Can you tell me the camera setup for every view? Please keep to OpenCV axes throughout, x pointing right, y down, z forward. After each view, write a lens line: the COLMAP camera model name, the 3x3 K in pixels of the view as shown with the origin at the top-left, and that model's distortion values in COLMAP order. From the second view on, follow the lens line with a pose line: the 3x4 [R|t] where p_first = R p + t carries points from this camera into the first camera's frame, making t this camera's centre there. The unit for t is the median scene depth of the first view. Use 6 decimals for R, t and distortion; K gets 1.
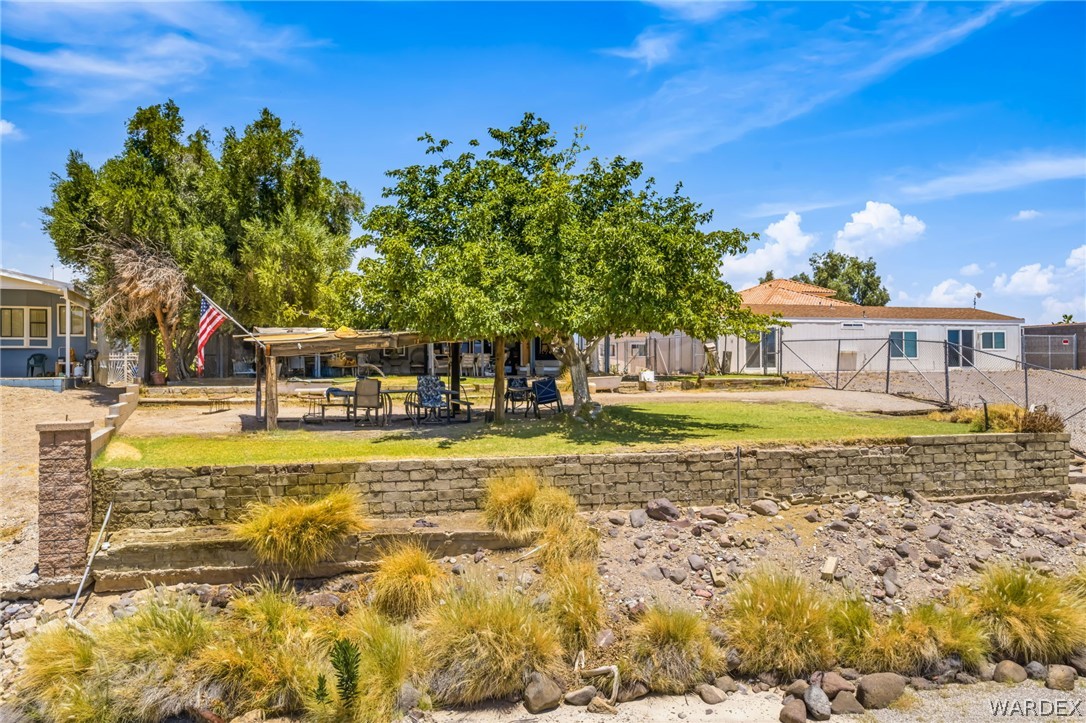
lens RADIAL K [[926.3, 0, 543.0], [0, 926.3, 361.5], [0, 0, 1]] dist [-0.001341, 0.000474]
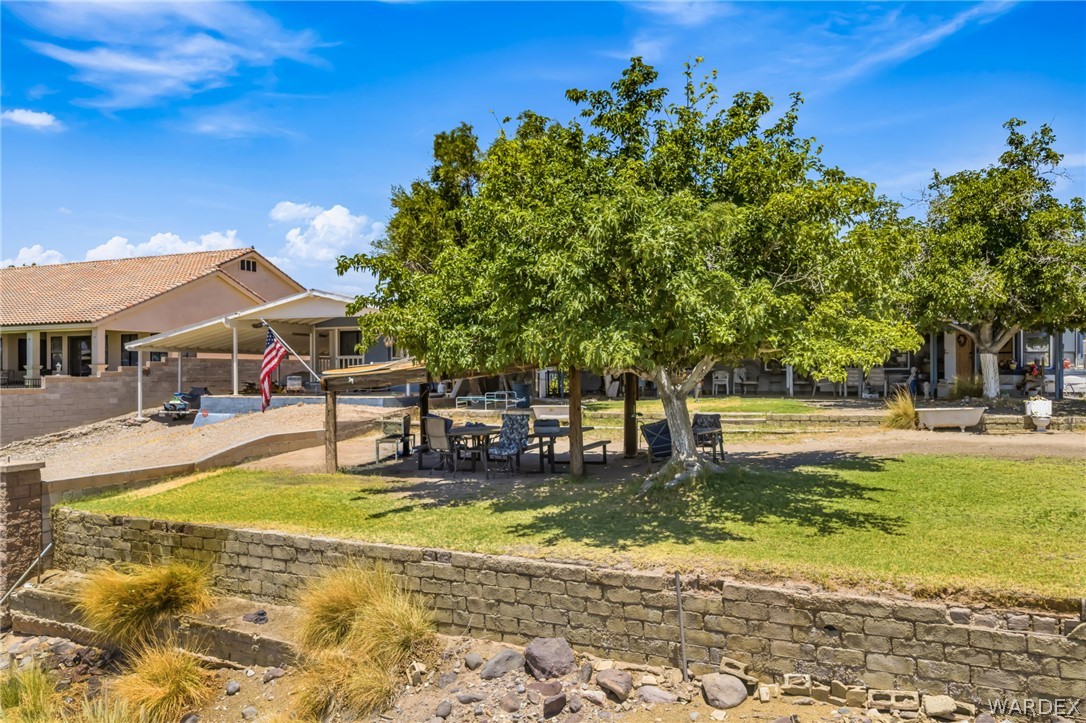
lens RADIAL K [[926.3, 0, 543.0], [0, 926.3, 361.5], [0, 0, 1]] dist [-0.001341, 0.000474]
pose [[0.745211, -0.004384, -0.666814, 0.533010], [0.007883, 0.999966, 0.002235, -0.039451], [0.666782, -0.006923, 0.745221, 0.523972]]
